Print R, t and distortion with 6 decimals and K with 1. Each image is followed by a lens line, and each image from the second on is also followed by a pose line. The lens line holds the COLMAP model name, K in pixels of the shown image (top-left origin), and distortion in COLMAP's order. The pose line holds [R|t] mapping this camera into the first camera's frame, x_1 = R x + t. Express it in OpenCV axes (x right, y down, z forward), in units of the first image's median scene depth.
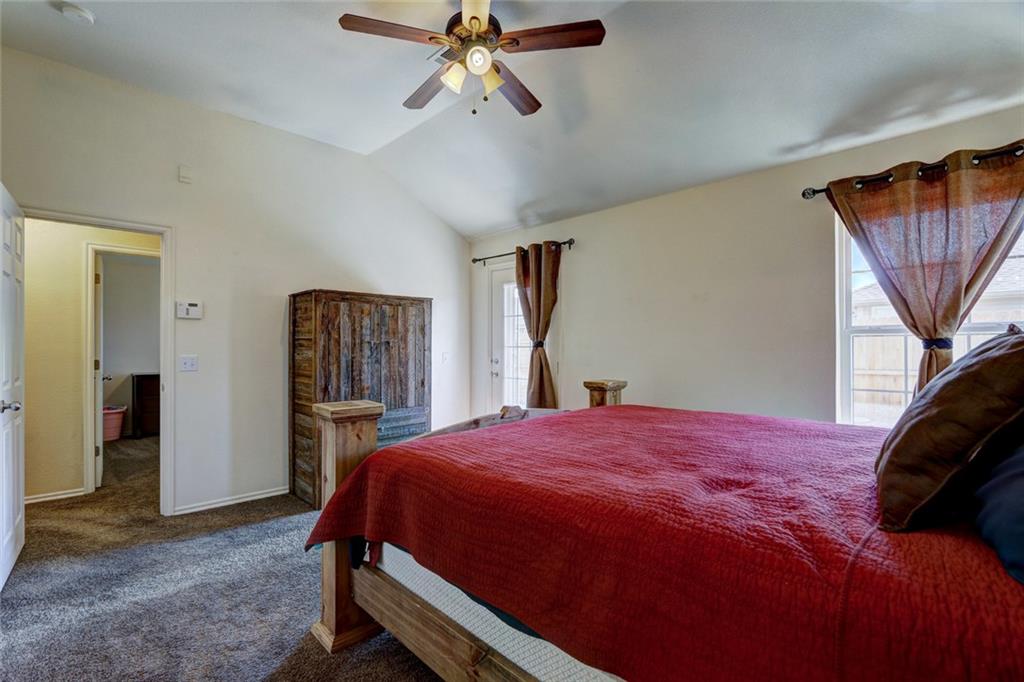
lens RADIAL K [[470.8, 0, 498.7], [0, 470.8, 344.5], [0, 0, 1]] dist [-0.017576, 0.001690]
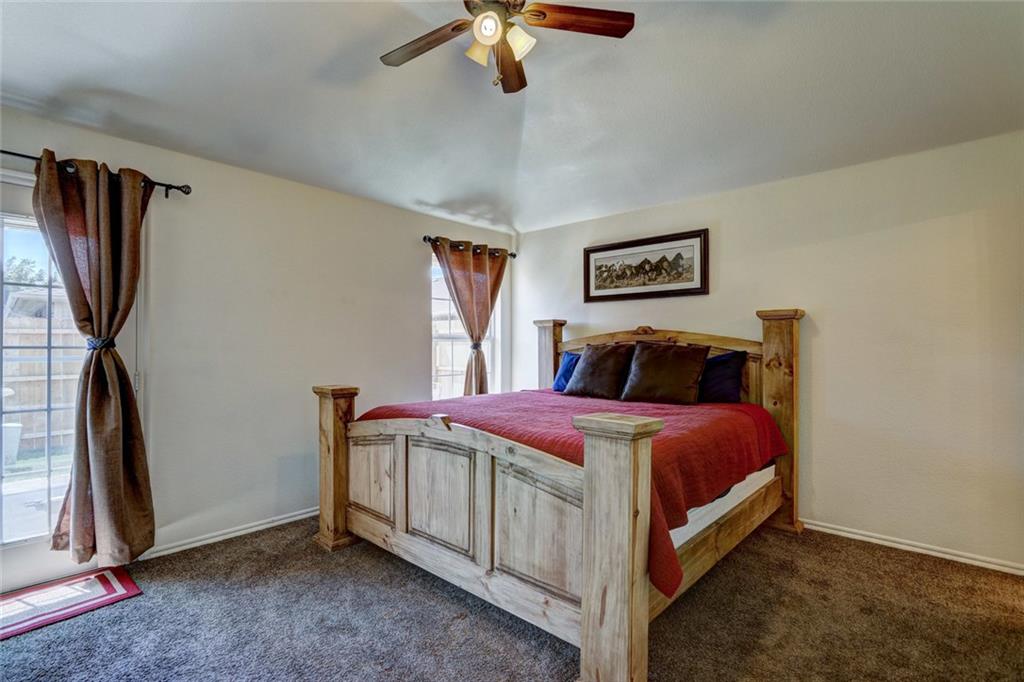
lens RADIAL K [[470.8, 0, 498.7], [0, 470.8, 344.5], [0, 0, 1]] dist [-0.017576, 0.001690]
pose [[-0.053757, 0.005170, 0.998541, -0.674175], [-0.008303, 0.999950, -0.005625, 0.001224], [-0.998520, -0.008593, -0.053712, 0.750579]]
